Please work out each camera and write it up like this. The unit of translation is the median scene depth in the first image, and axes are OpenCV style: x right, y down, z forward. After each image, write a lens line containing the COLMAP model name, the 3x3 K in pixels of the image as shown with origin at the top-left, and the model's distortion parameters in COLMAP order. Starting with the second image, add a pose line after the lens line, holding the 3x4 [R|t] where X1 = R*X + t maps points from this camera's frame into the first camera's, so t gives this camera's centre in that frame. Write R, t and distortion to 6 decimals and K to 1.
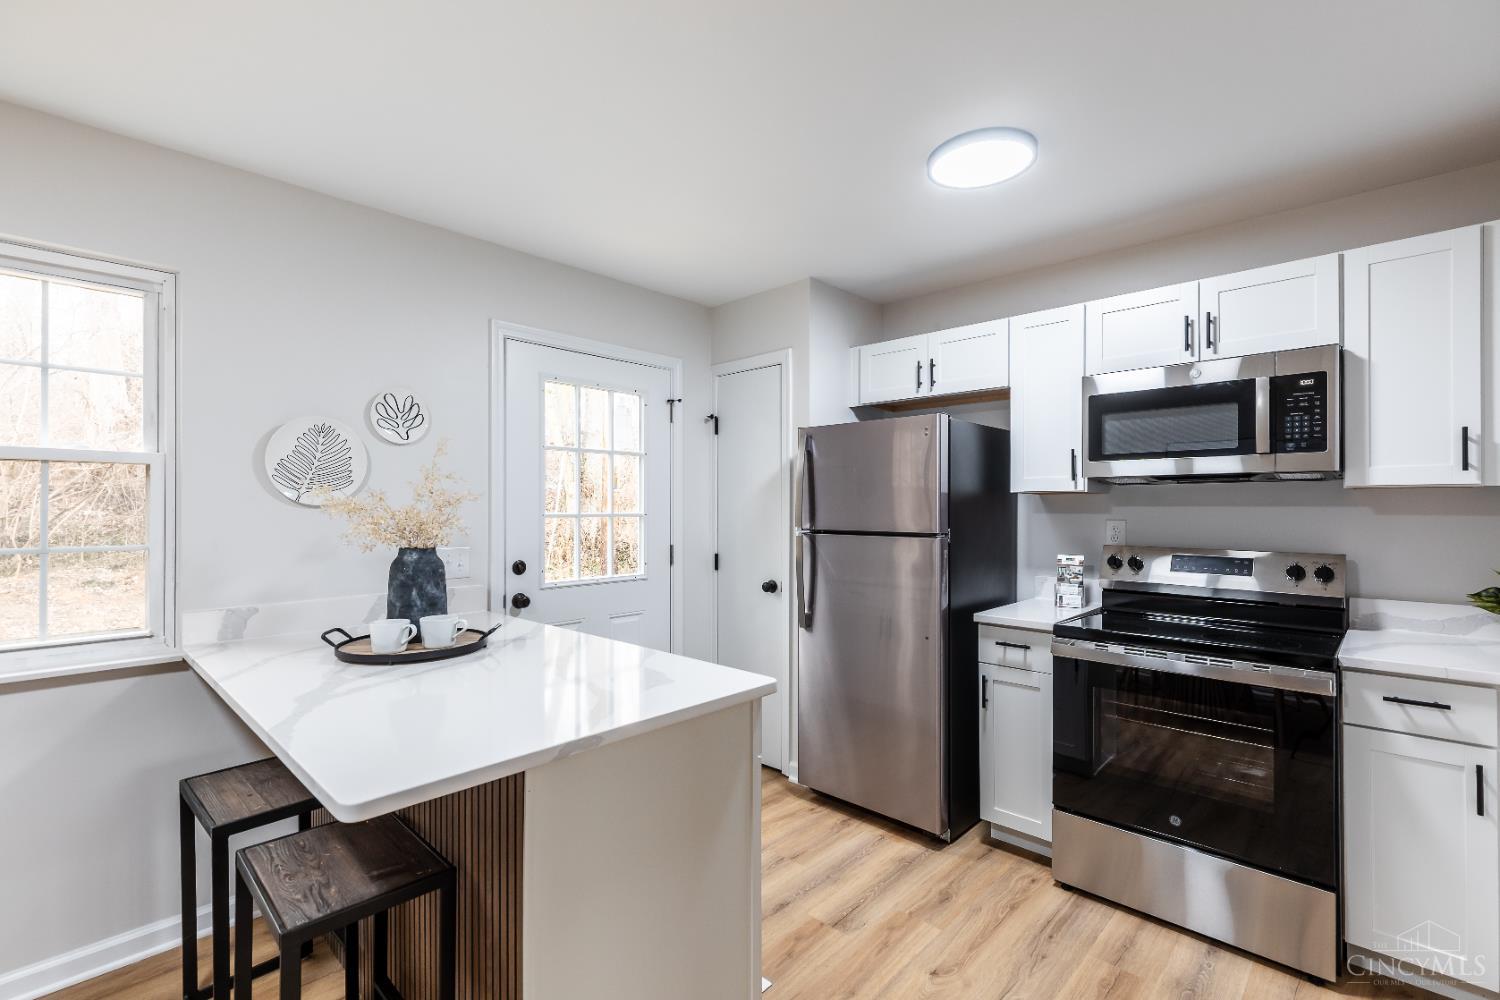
lens RADIAL K [[671.7, 0, 743.0], [0, 671.7, 505.0], [0, 0, 1]] dist [-0.000846, 0.000758]
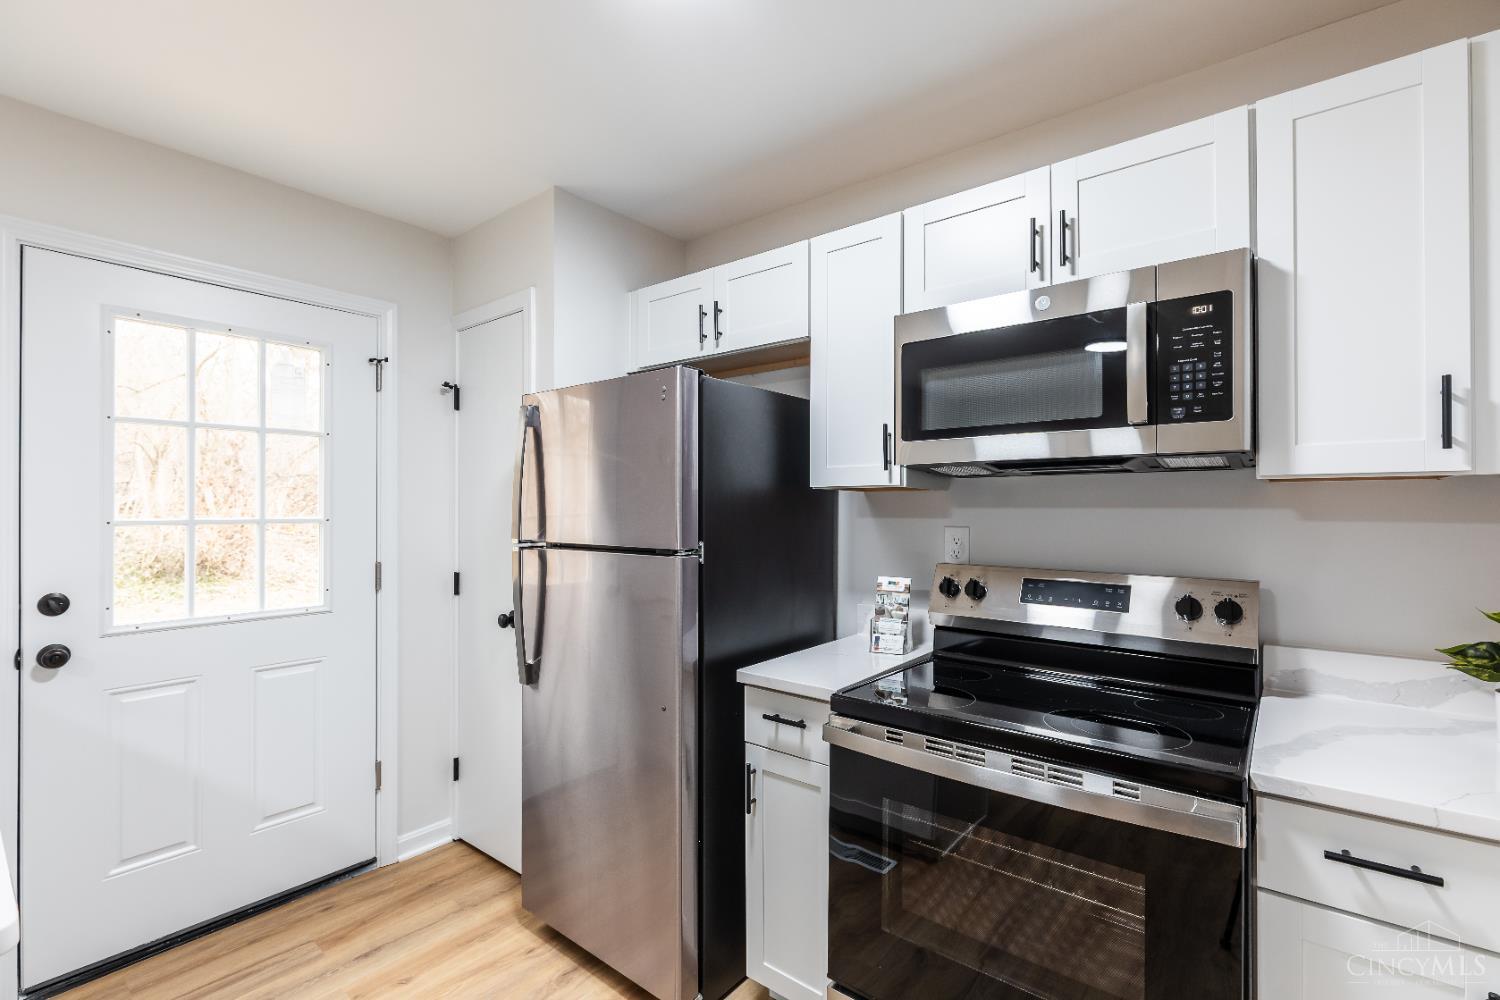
lens RADIAL K [[671.7, 0, 745.6], [0, 671.7, 506.5], [0, 0, 1]] dist [-0.000846, 0.000758]
pose [[0.996441, -0.000896, 0.084292, 0.309603], [0.000755, 0.999998, 0.001706, -0.001062], [-0.084294, -0.001637, 0.996440, 0.351250]]
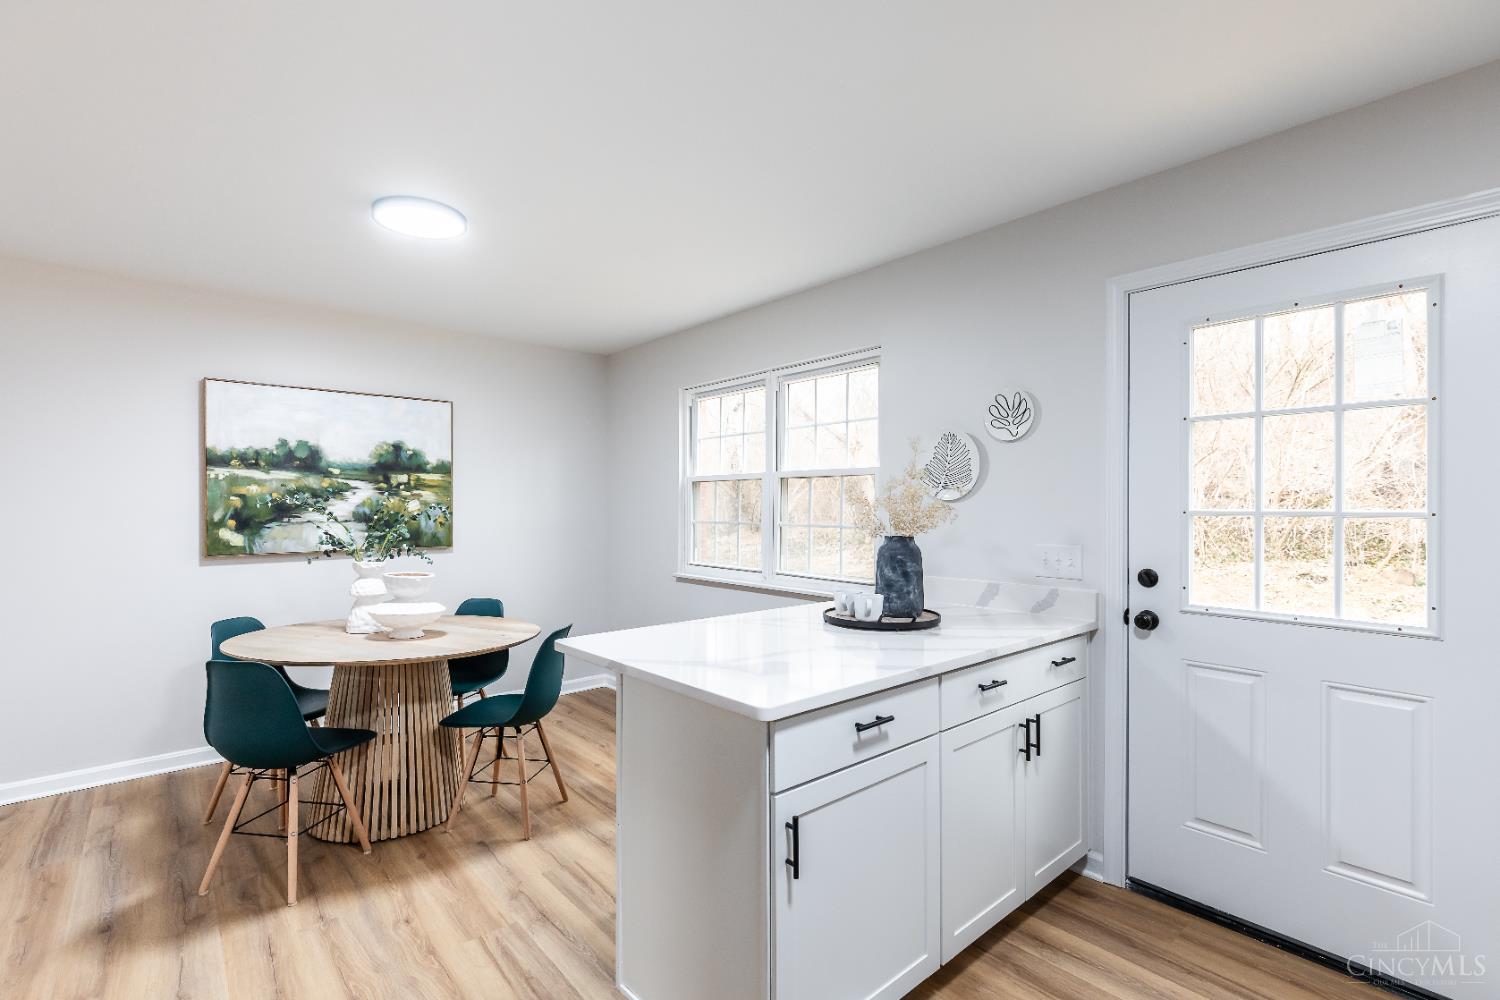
lens RADIAL K [[671.7, 0, 734.2], [0, 671.7, 501.4], [0, 0, 1]] dist [-0.000846, 0.000758]
pose [[-0.088277, -0.004604, -0.996085, 0.565823], [0.001754, 0.999987, -0.004778, 0.007222], [0.996094, -0.002168, -0.088268, 0.672358]]
